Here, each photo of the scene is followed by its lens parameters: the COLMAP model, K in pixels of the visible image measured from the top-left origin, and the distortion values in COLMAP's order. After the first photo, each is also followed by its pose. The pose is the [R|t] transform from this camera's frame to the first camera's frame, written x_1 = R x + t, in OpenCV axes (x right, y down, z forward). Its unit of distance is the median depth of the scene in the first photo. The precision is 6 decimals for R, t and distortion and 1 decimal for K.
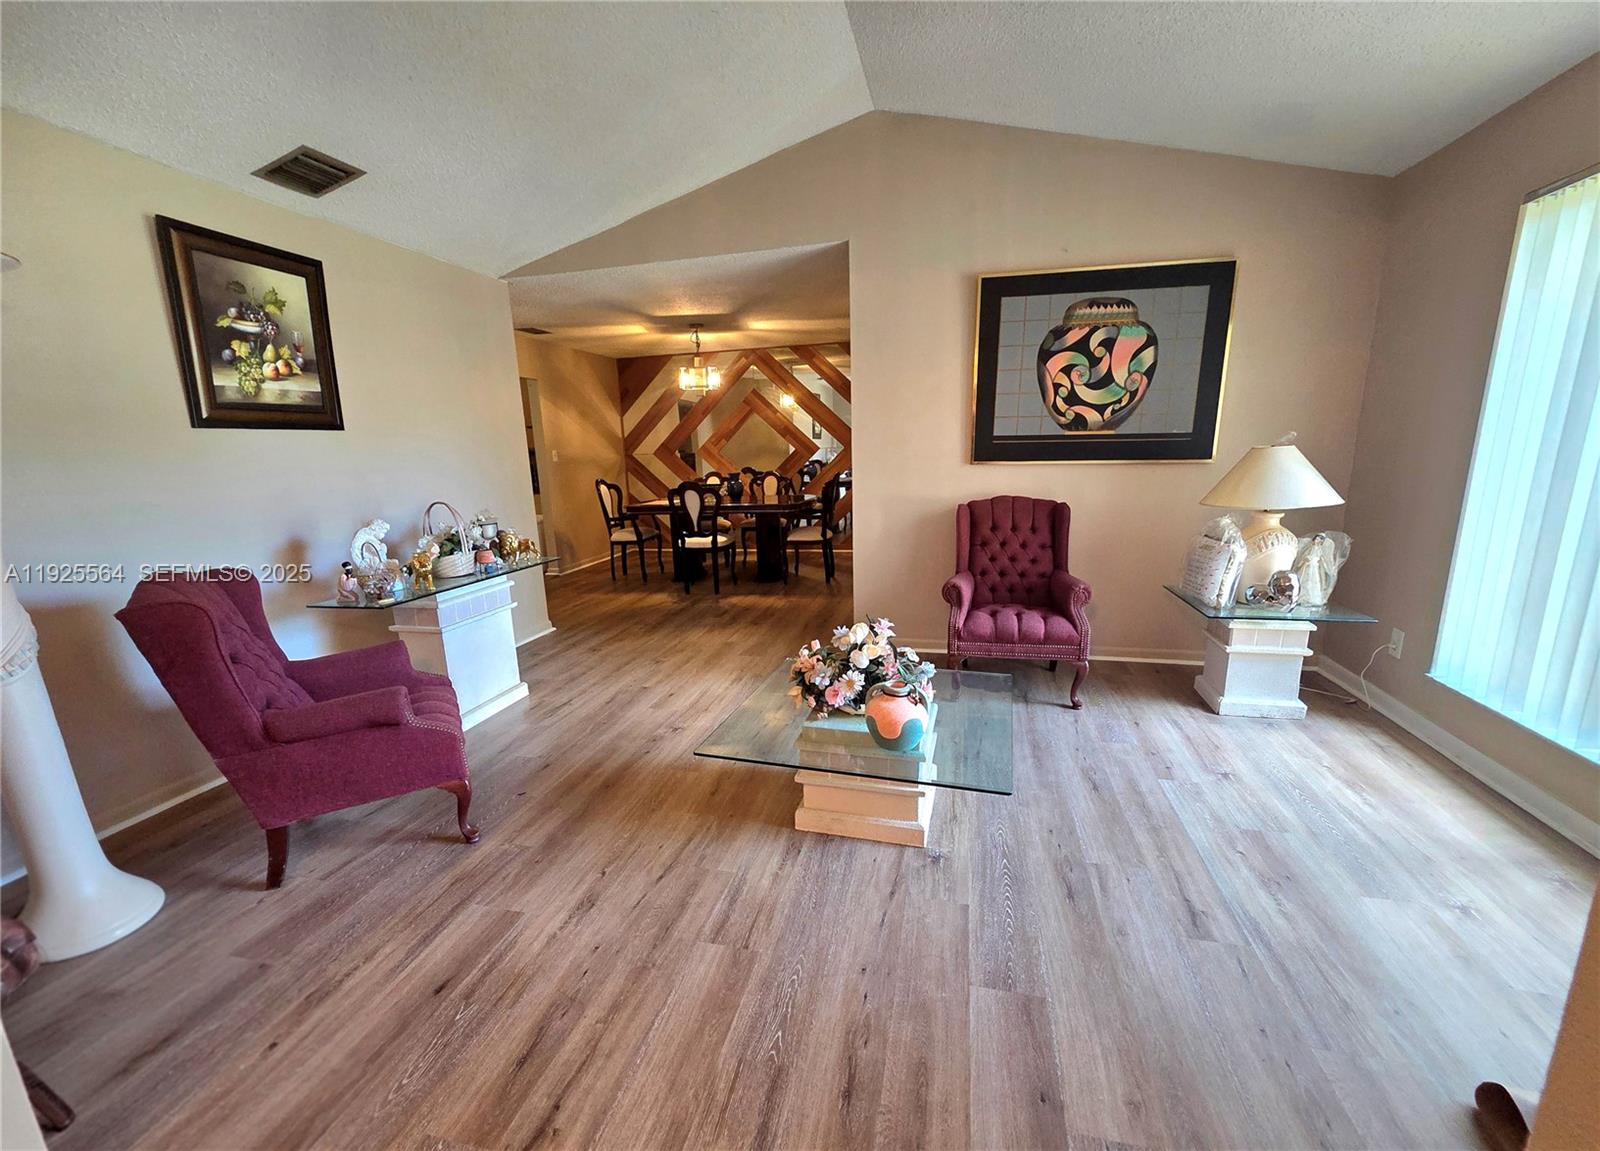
lens RADIAL K [[654.5, 0, 789.3], [0, 654.5, 598.1], [0, 0, 1]] dist [-0.002884, -0.000257]
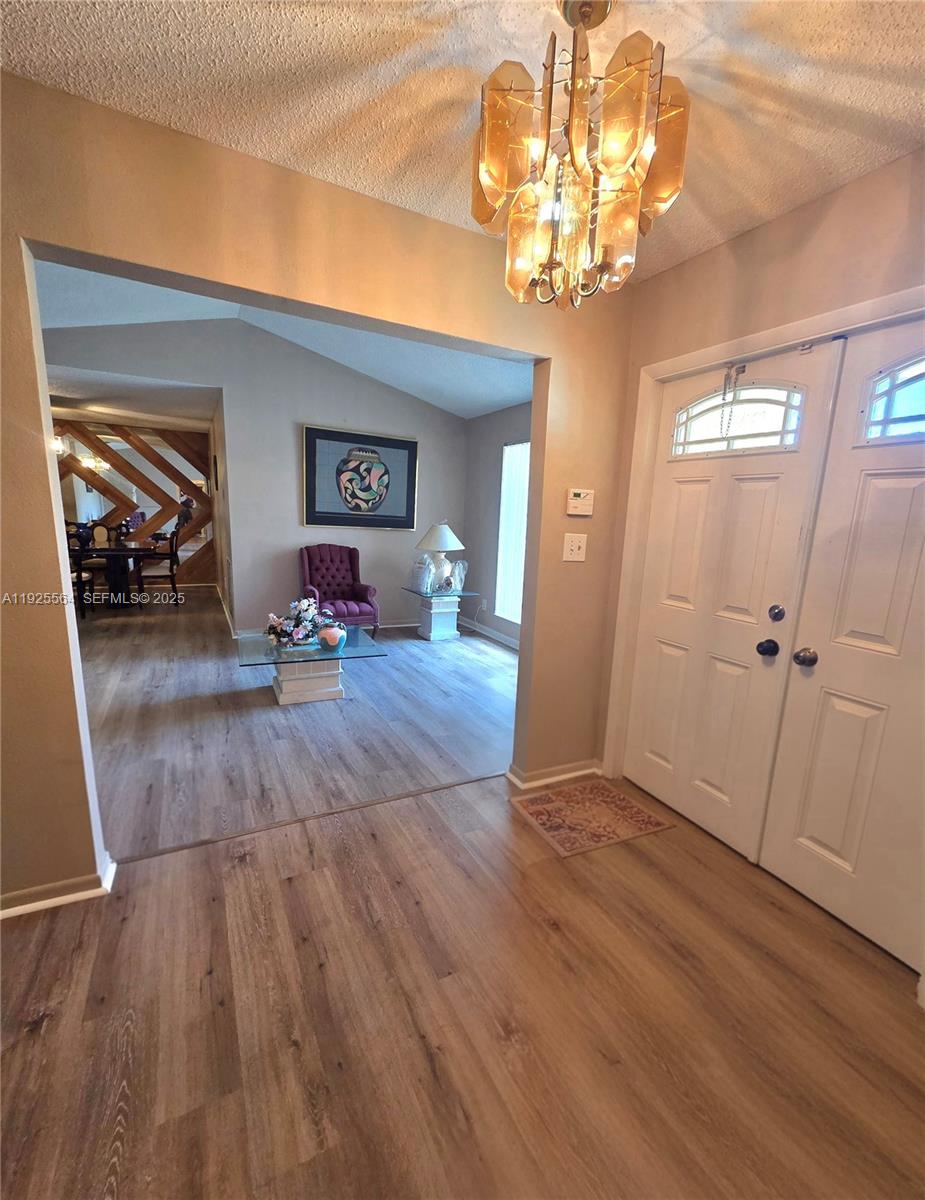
lens RADIAL K [[517.2, 0, 456.3], [0, 517.2, 604.1], [0, 0, 1]] dist [0.001798, 0.000398]
pose [[0.747588, -0.052872, 0.662055, -0.461167], [0.087619, 0.995965, -0.019401, 0.094078], [-0.658358, 0.072513, 0.749204, -0.416018]]
